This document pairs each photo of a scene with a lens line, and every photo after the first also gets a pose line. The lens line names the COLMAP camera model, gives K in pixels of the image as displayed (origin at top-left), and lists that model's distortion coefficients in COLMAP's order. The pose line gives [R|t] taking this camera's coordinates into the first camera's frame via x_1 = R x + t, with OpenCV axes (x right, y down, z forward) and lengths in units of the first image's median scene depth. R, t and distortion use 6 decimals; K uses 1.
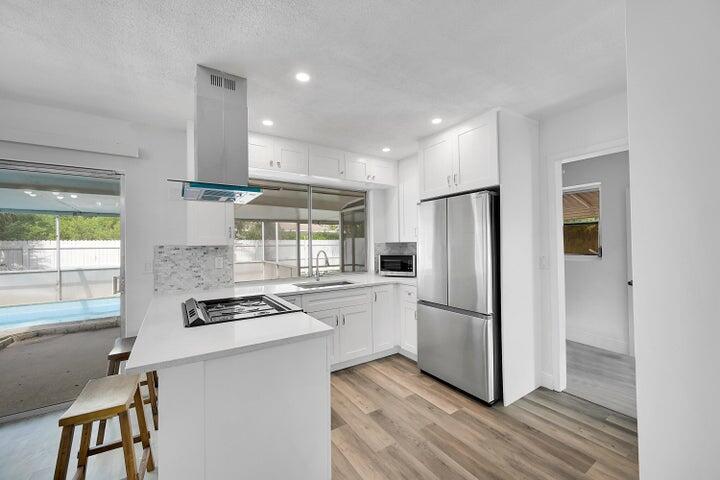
lens RADIAL K [[283.8, 0, 361.3], [0, 283.8, 239.7], [0, 0, 1]] dist [0.000153, -0.000085]
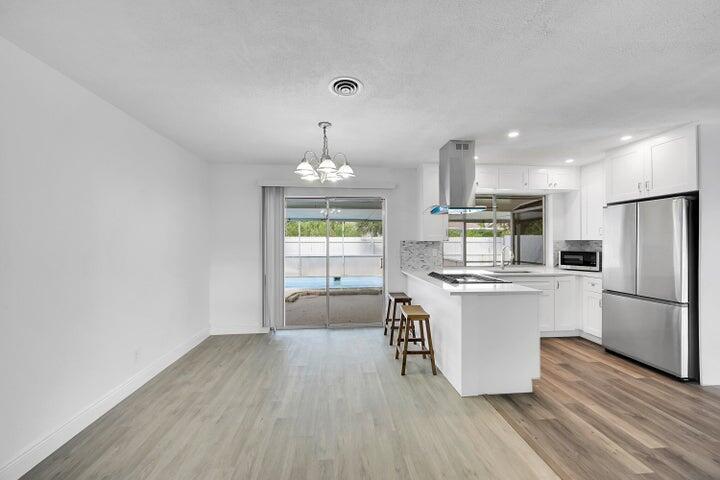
lens RADIAL K [[283.8, 0, 361.3], [0, 283.8, 239.7], [0, 0, 1]] dist [0.000153, -0.000085]
pose [[0.880298, 0.009121, -0.474334, -0.117128], [-0.004067, 0.999924, 0.011681, -0.002551], [0.474404, -0.008354, 0.880268, -0.469822]]
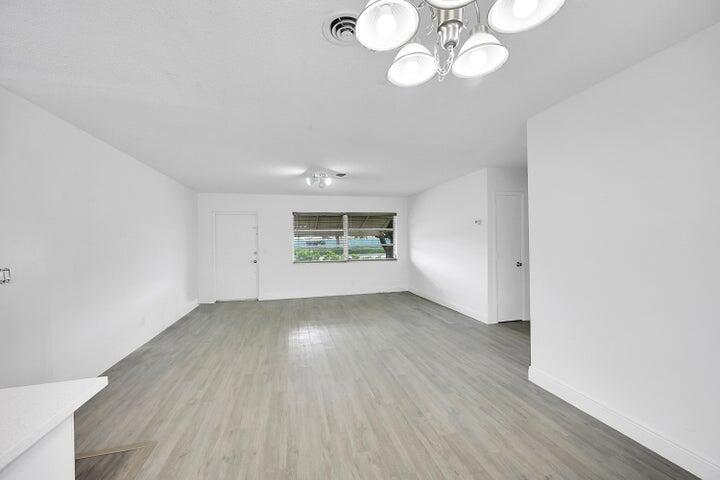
lens RADIAL K [[283.8, 0, 361.3], [0, 283.8, 239.7], [0, 0, 1]] dist [0.000153, -0.000085]
pose [[-0.944161, 0.028554, 0.328244, -0.627472], [0.024146, 0.999555, -0.017496, 0.013077], [-0.328598, -0.008594, -0.944431, 0.522839]]
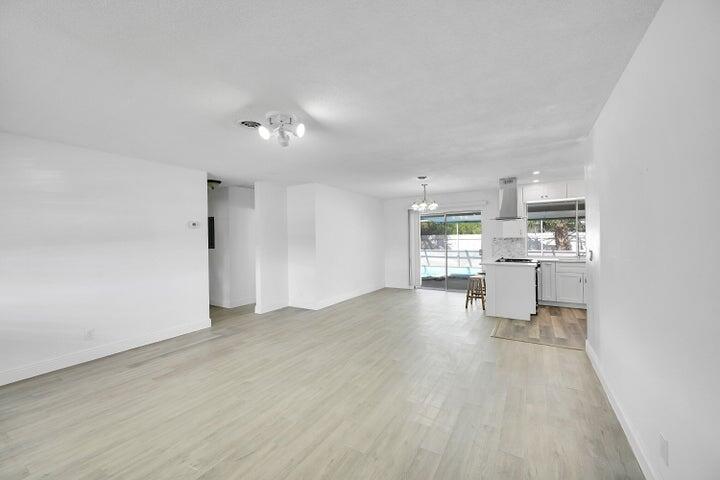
lens RADIAL K [[283.8, 0, 361.3], [0, 283.8, 239.7], [0, 0, 1]] dist [0.000153, -0.000085]
pose [[0.431006, 0.007515, -0.902318, 0.860517], [0.019879, 0.999644, 0.017821, -0.024389], [0.902130, -0.025618, 0.430703, -0.935126]]
